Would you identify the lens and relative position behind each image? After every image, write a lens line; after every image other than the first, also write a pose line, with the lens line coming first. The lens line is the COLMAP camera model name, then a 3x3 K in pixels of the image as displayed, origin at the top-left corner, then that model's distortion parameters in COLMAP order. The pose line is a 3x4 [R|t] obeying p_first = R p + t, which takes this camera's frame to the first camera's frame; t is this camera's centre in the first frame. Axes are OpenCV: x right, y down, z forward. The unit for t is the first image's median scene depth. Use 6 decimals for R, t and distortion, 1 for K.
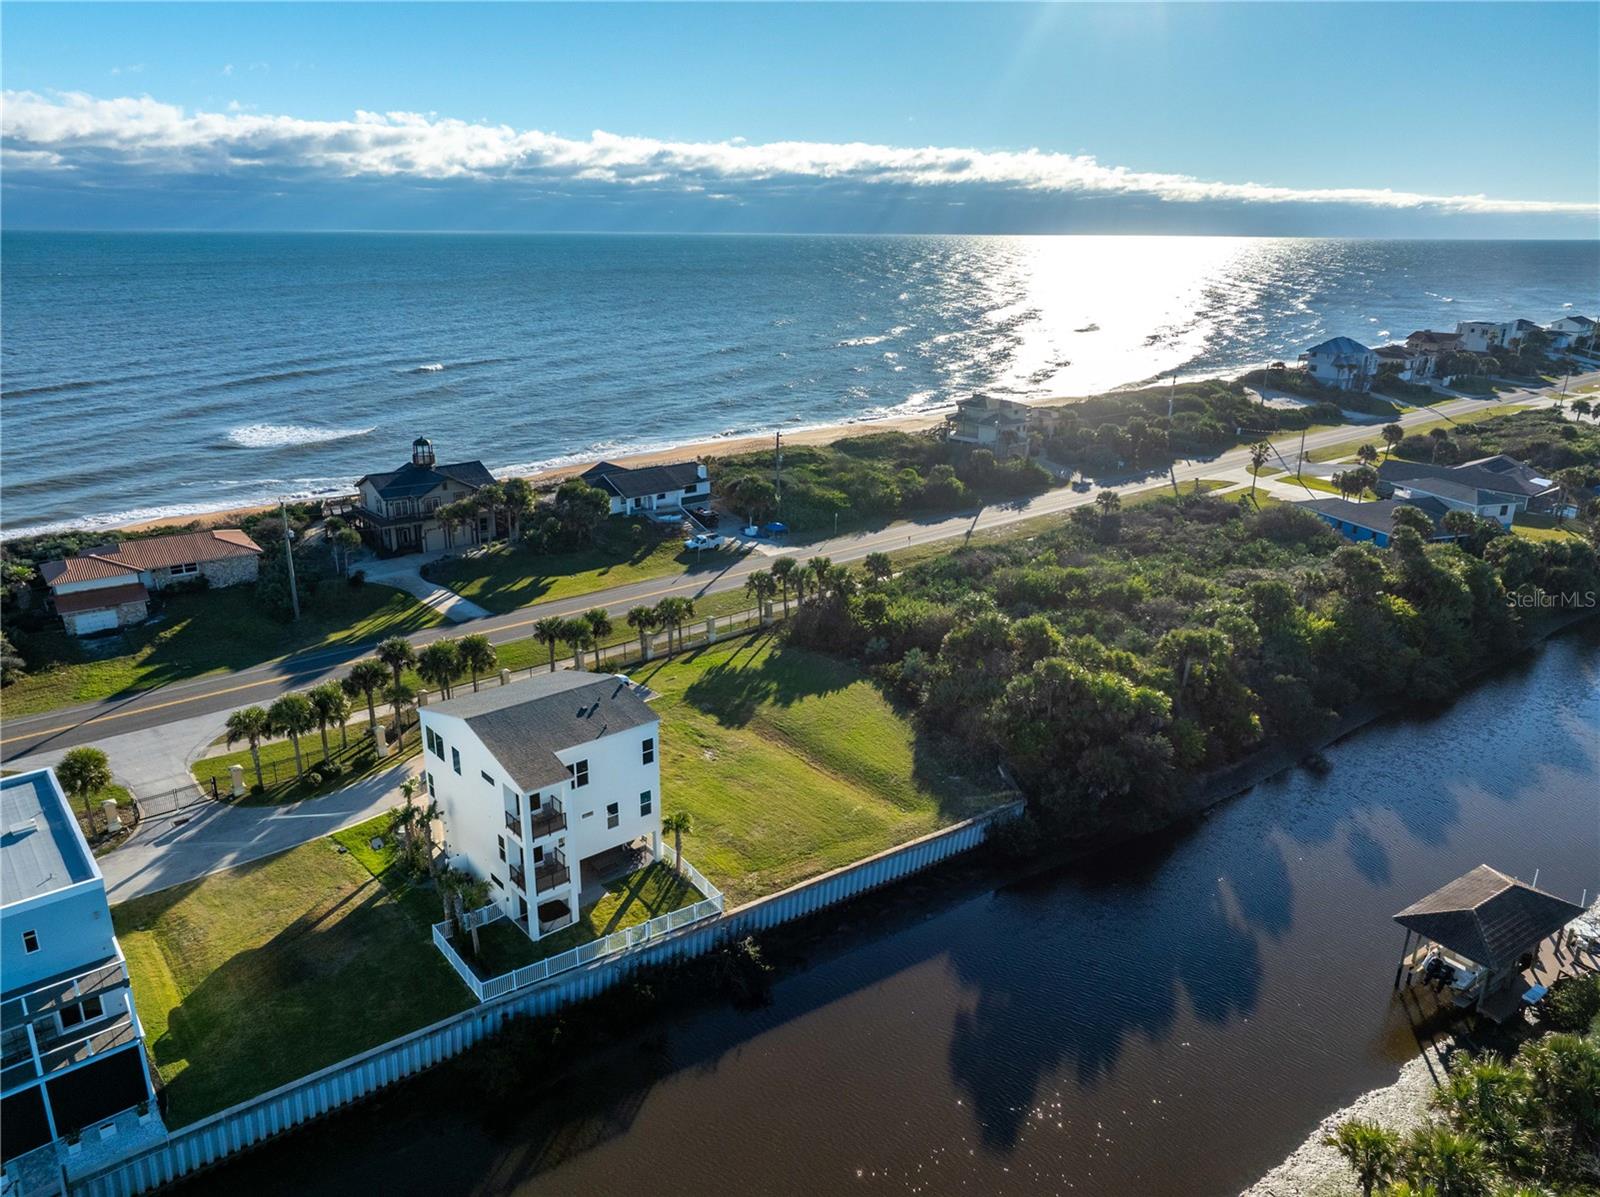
lens RADIAL K [[1114.6, 0, 800.0], [0, 1114.6, 598.5], [0, 0, 1]] dist [0.016173, -0.003446]
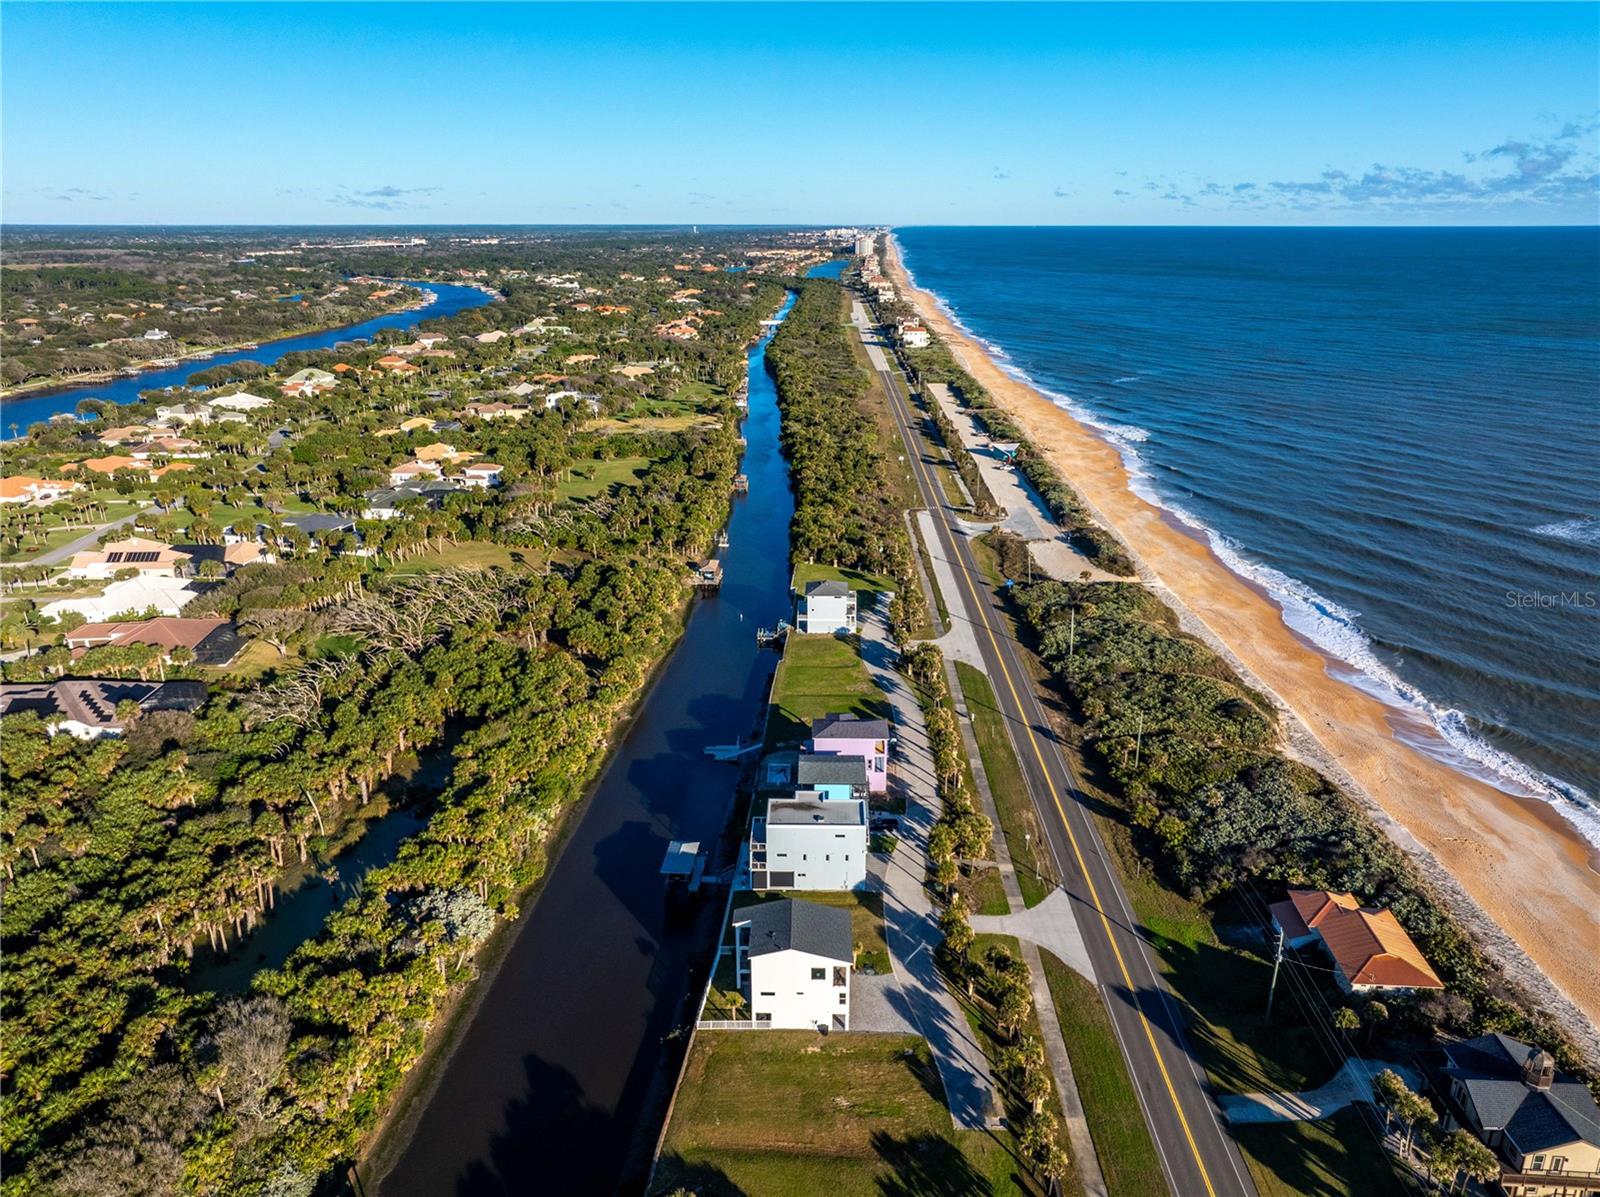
lens RADIAL K [[1114.8, 0, 797.5], [0, 1114.8, 599.7], [0, 0, 1]] dist [0.013369, -0.021063]
pose [[-0.663910, 0.233476, -0.710431, 0.661520], [-0.240105, 0.833159, 0.498192, -0.880664], [0.708218, 0.501333, -0.497084, 1.090577]]
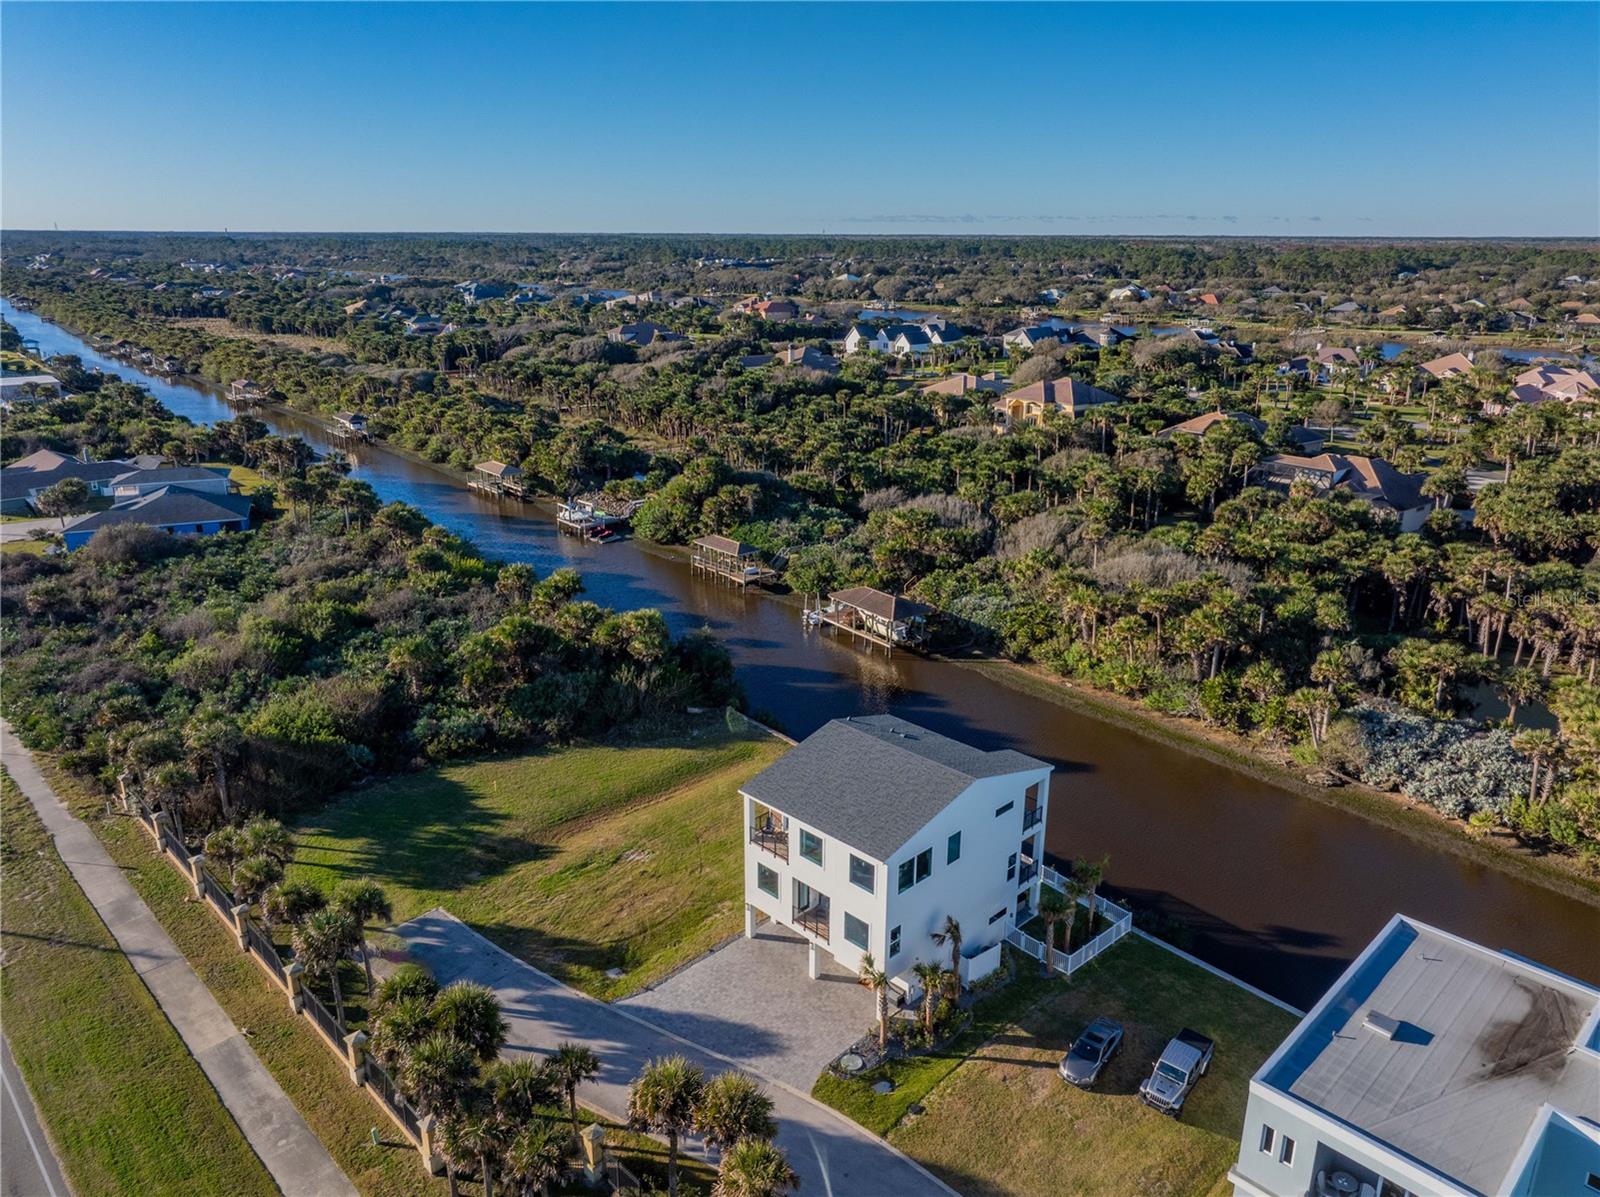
lens RADIAL K [[1114.8, 0, 797.5], [0, 1114.8, 599.7], [0, 0, 1]] dist [0.013369, -0.021063]
pose [[-0.070710, -0.319377, 0.944986, -0.661310], [0.309188, 0.893681, 0.325172, -0.215143], [-0.948369, 0.315171, 0.035556, 0.647073]]
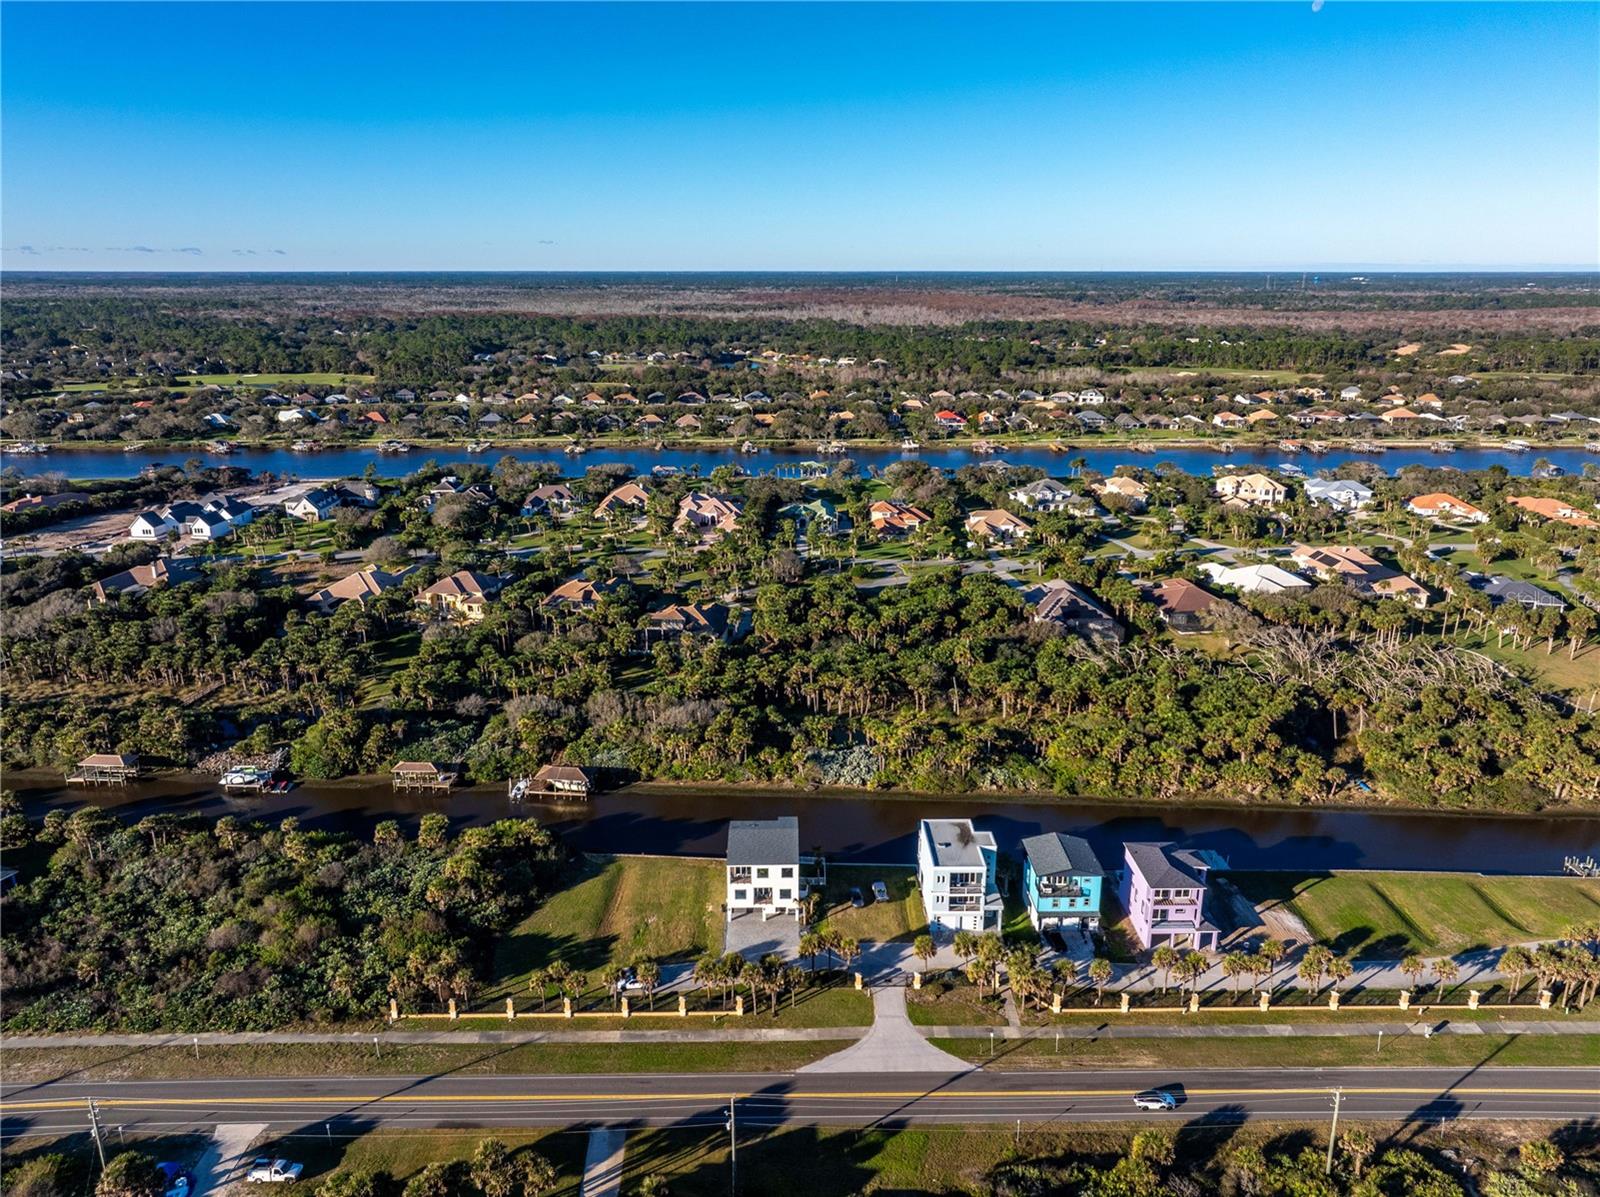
lens RADIAL K [[1114.8, 0, 797.5], [0, 1114.8, 599.7], [0, 0, 1]] dist [0.013369, -0.021063]
pose [[-0.770143, -0.188970, 0.609237, -1.078784], [0.195286, 0.839397, 0.507223, -1.001470], [-0.607242, 0.509610, -0.609553, 1.403753]]
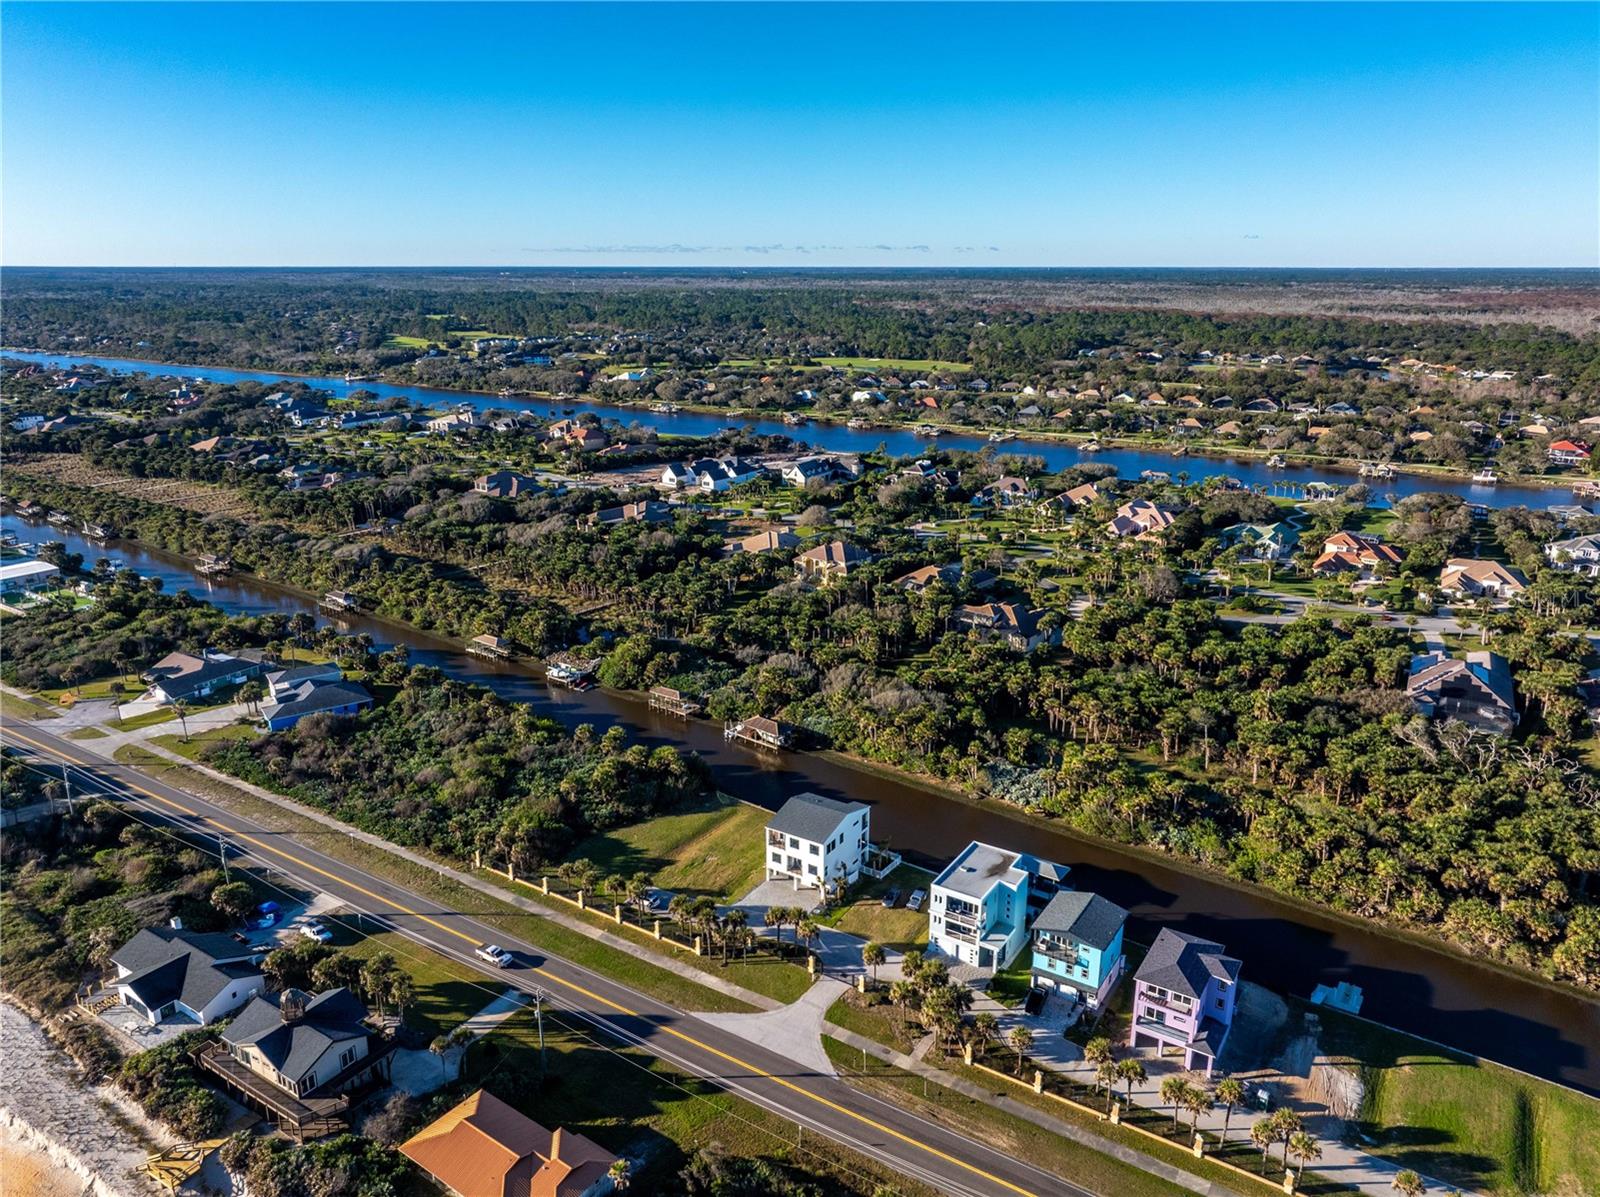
lens RADIAL K [[1114.8, 0, 797.5], [0, 1114.8, 599.7], [0, 0, 1]] dist [0.013369, -0.021063]
pose [[-0.289195, -0.283411, 0.914355, -1.540944], [0.298649, 0.880784, 0.367463, -0.816174], [-0.909492, 0.379339, -0.170077, 0.831916]]
